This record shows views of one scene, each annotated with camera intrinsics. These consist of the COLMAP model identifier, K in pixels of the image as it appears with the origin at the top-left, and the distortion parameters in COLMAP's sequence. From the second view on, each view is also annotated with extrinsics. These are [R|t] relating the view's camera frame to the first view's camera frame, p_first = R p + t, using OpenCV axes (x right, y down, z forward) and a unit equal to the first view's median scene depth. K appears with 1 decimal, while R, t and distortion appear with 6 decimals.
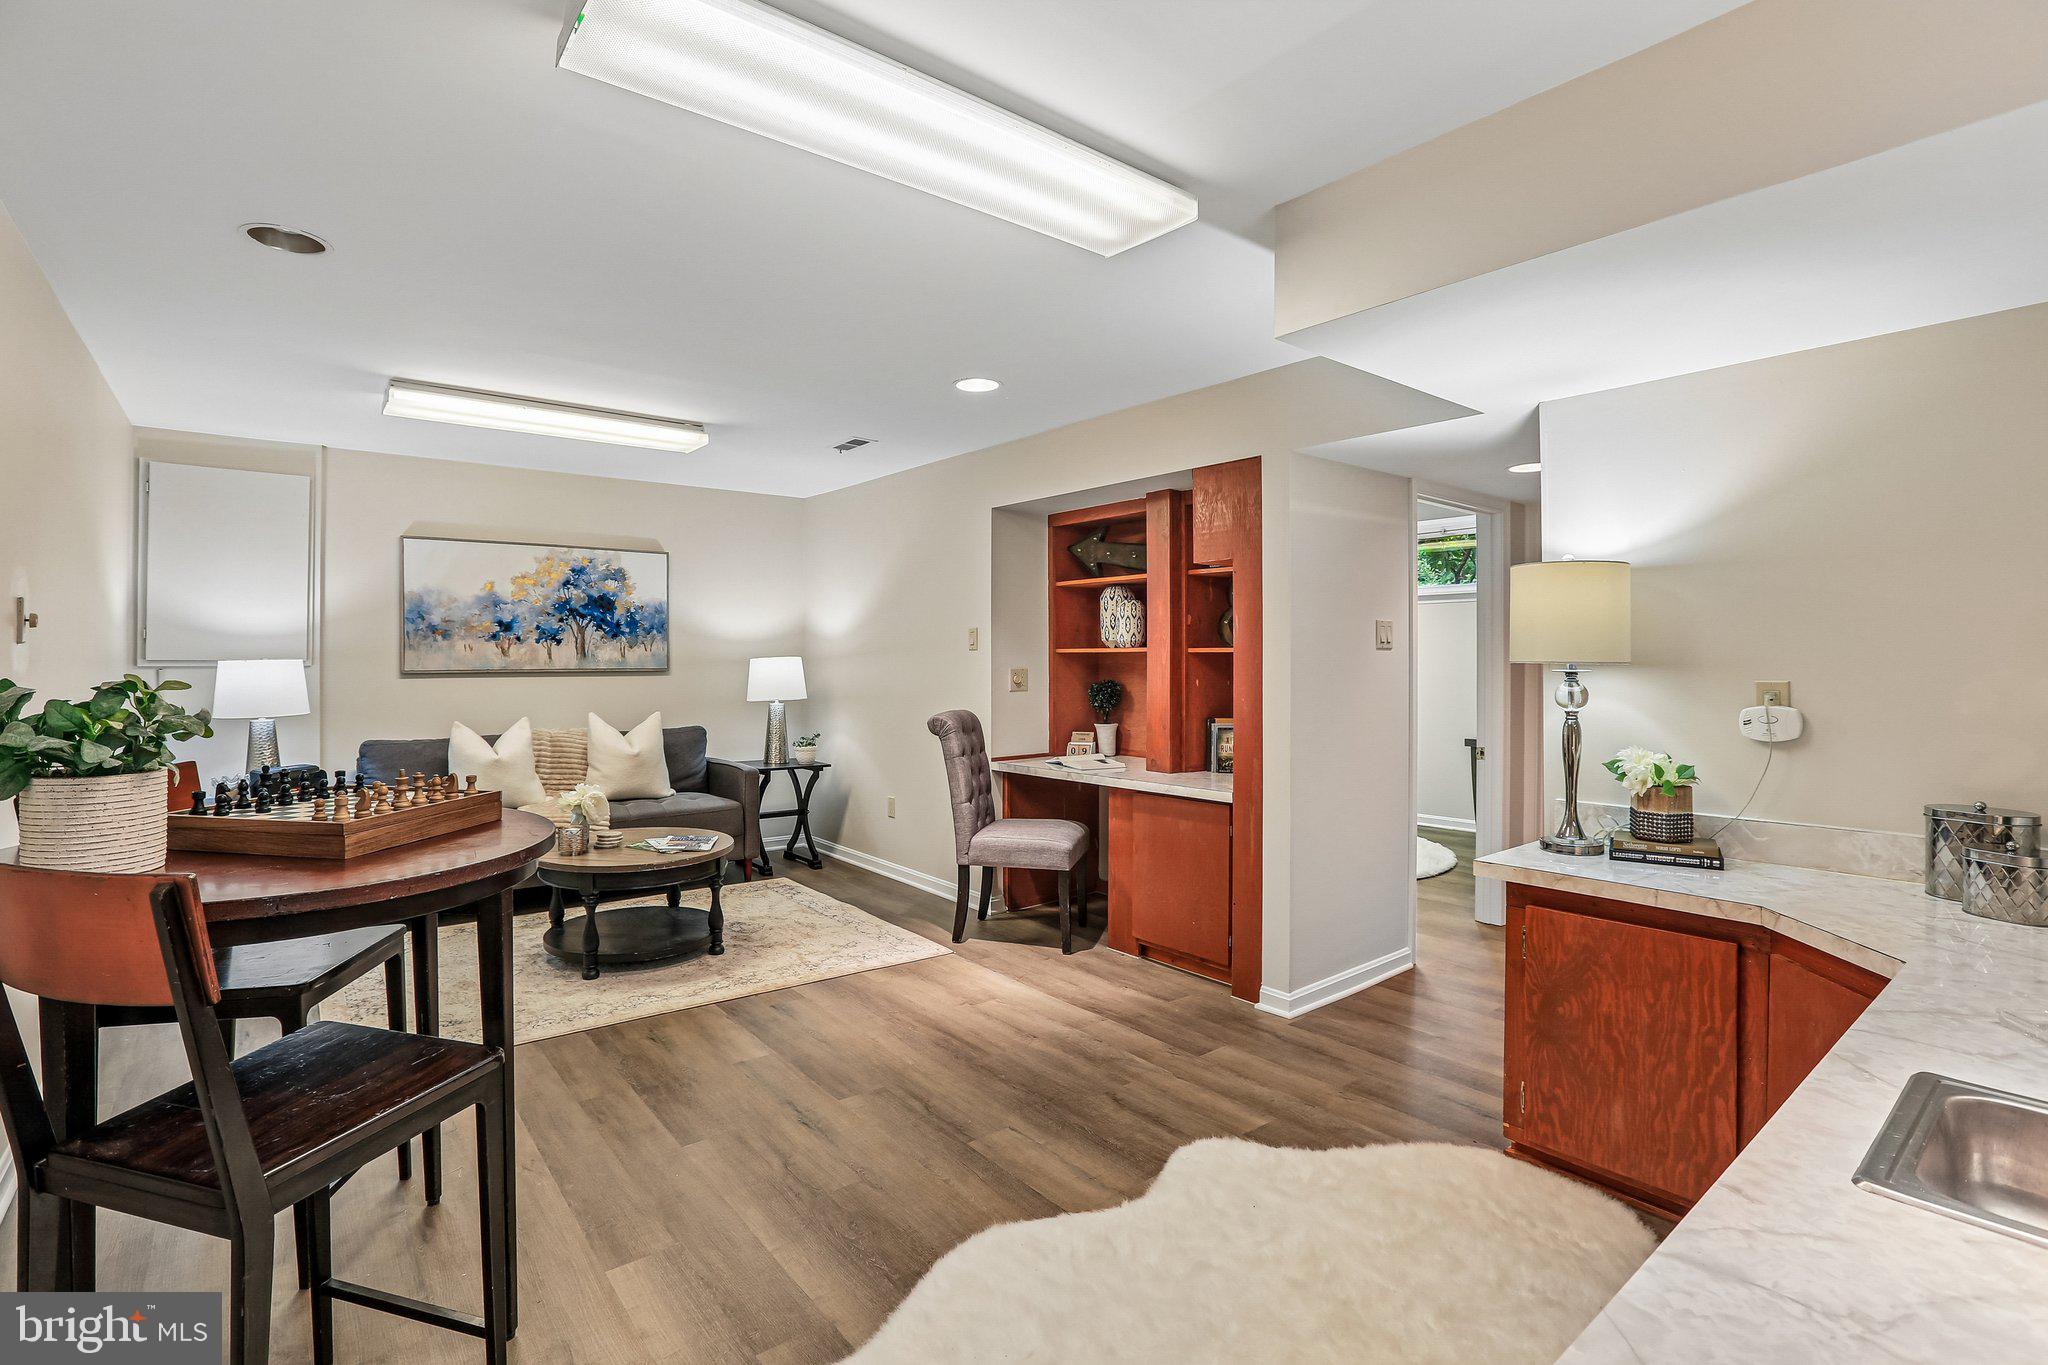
lens RADIAL K [[957.9, 0, 1020.6], [0, 957.9, 660.3], [0, 0, 1]] dist [-0.051038, 0.000250]
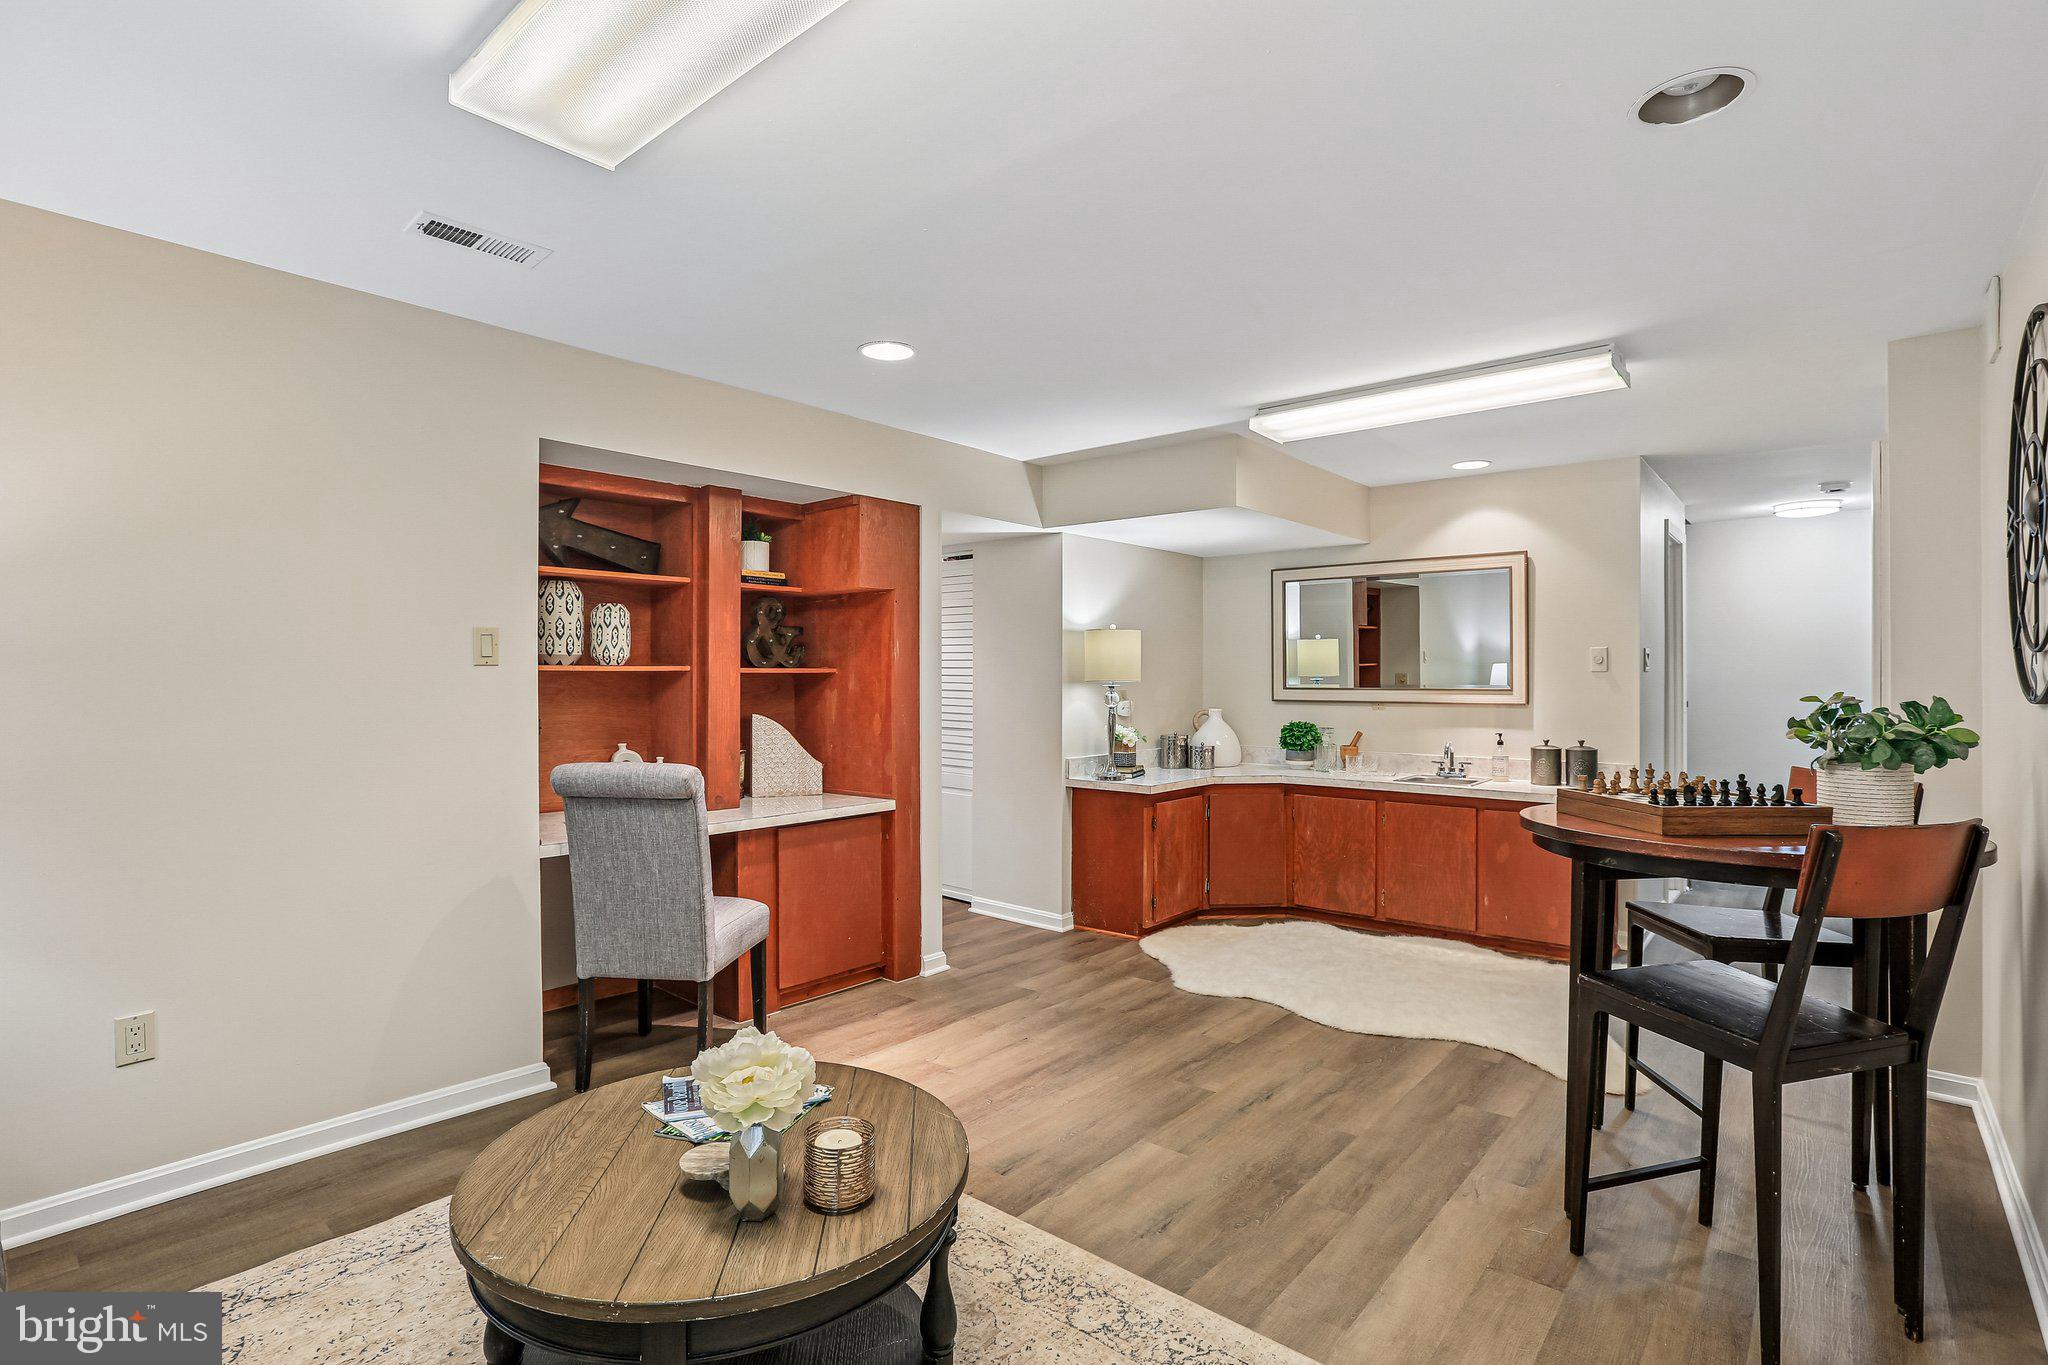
lens RADIAL K [[993.0, 0, 1007.7], [0, 993.0, 673.6], [0, 0, 1]] dist [-0.060844, 0.028737]
pose [[-0.182869, 0.003452, 0.983131, -1.190353], [-0.001064, 0.999993, -0.003709, -0.005872], [-0.983137, -0.001724, -0.182864, 1.372472]]
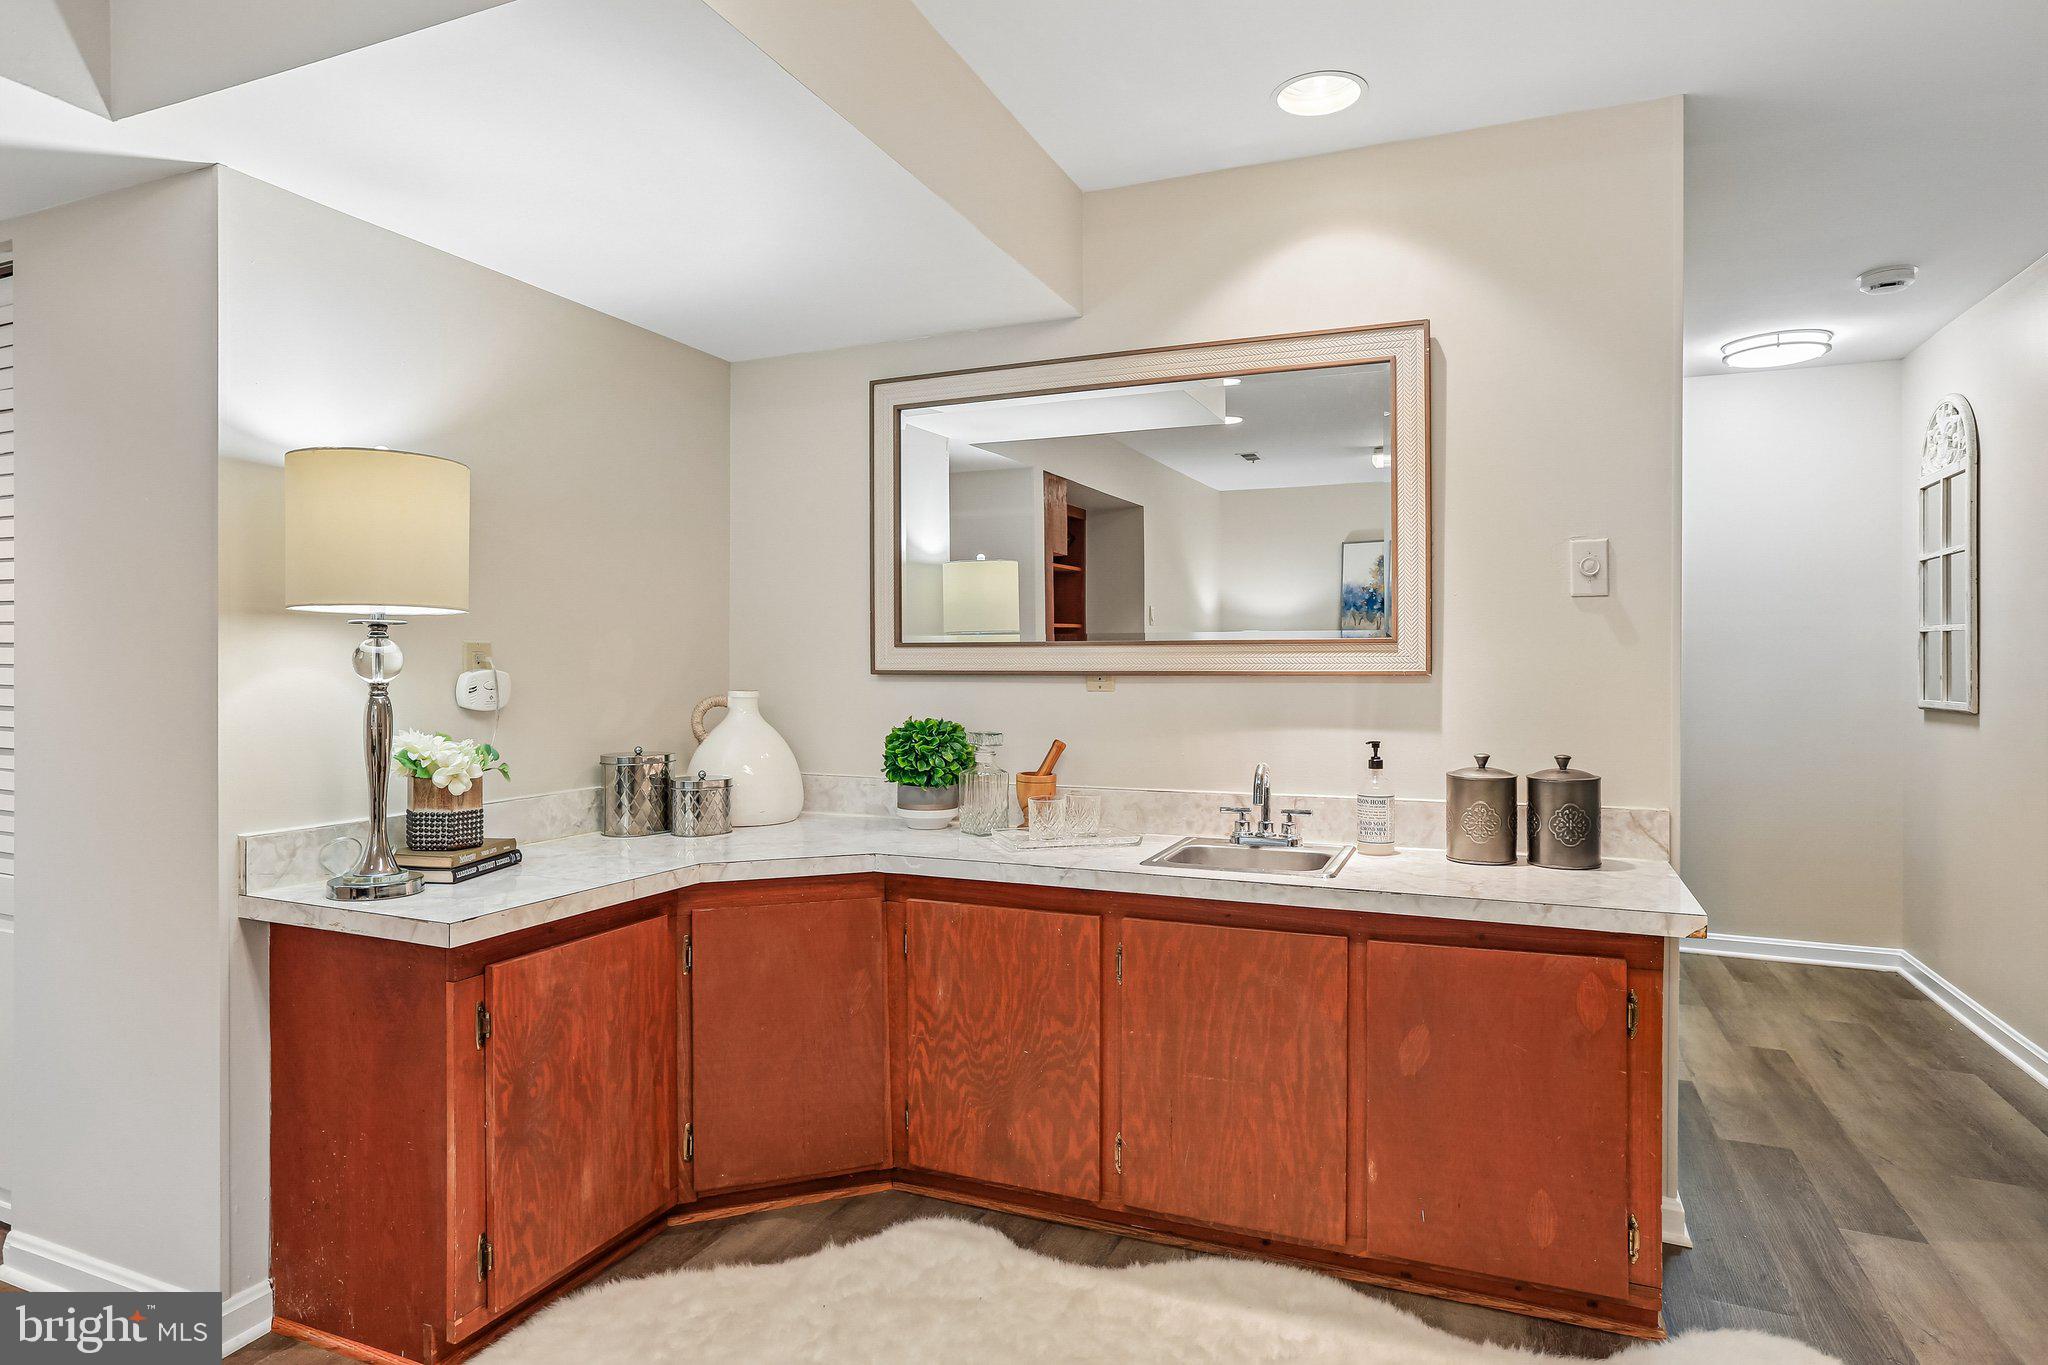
lens RADIAL K [[1148.6, 0, 1024.0], [0, 1148.6, 682.5], [0, 0, 1]] dist [-0.000950, -0.000072]
pose [[-0.483294, -0.008727, 0.875415, -0.297815], [-0.002208, 0.999959, 0.008750, 0.039860], [-0.875456, 0.002296, -0.483293, 0.862509]]
